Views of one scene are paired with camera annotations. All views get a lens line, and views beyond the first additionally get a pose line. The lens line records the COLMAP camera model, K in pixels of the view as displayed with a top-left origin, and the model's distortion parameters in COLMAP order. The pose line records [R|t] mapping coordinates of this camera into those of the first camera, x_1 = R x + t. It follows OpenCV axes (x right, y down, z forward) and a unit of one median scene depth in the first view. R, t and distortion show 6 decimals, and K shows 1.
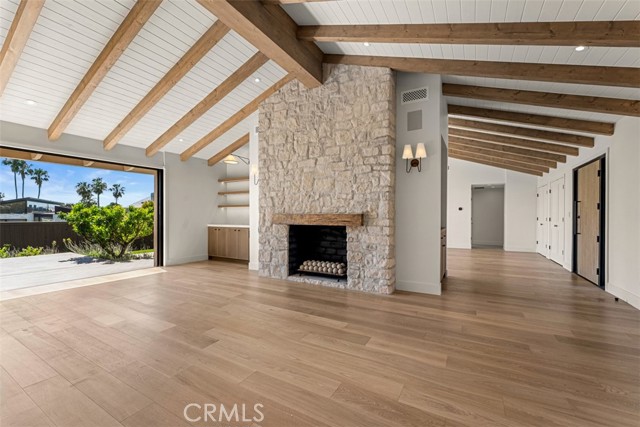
lens RADIAL K [[270.4, 0, 311.0], [0, 270.4, 220.6], [0, 0, 1]] dist [-0.009160, -0.000965]
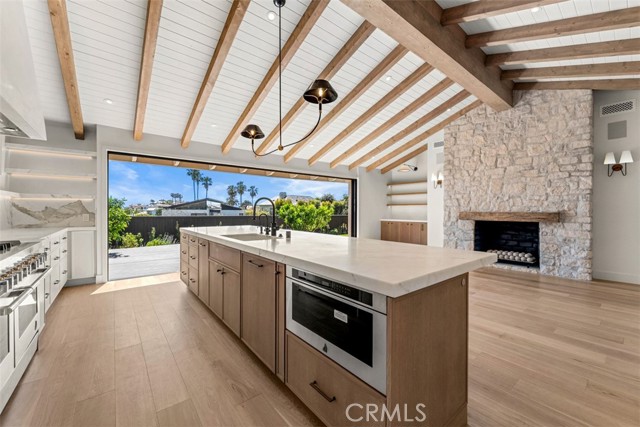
lens RADIAL K [[256.6, 0, 318.4], [0, 256.6, 213.7], [0, 0, 1]] dist [-0.007585, 0.002115]
pose [[0.932282, 0.003200, -0.361719, -0.364292], [-0.005745, 0.999966, -0.005959, -0.005466], [0.361688, 0.007634, 0.932268, -0.412872]]
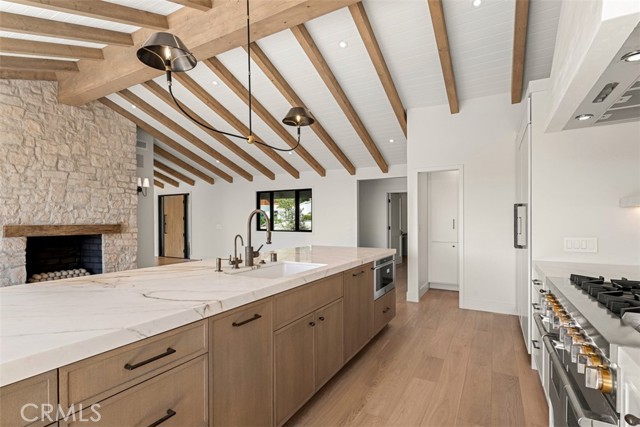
lens RADIAL K [[329.2, 0, 306.7], [0, 329.2, 221.2], [0, 0, 1]] dist [0.000123, 0.000379]
pose [[0.003287, -0.008048, 0.999962, -1.300365], [0.016400, 0.999834, 0.007993, -0.034150], [-0.999860, 0.016373, 0.003418, 0.067556]]
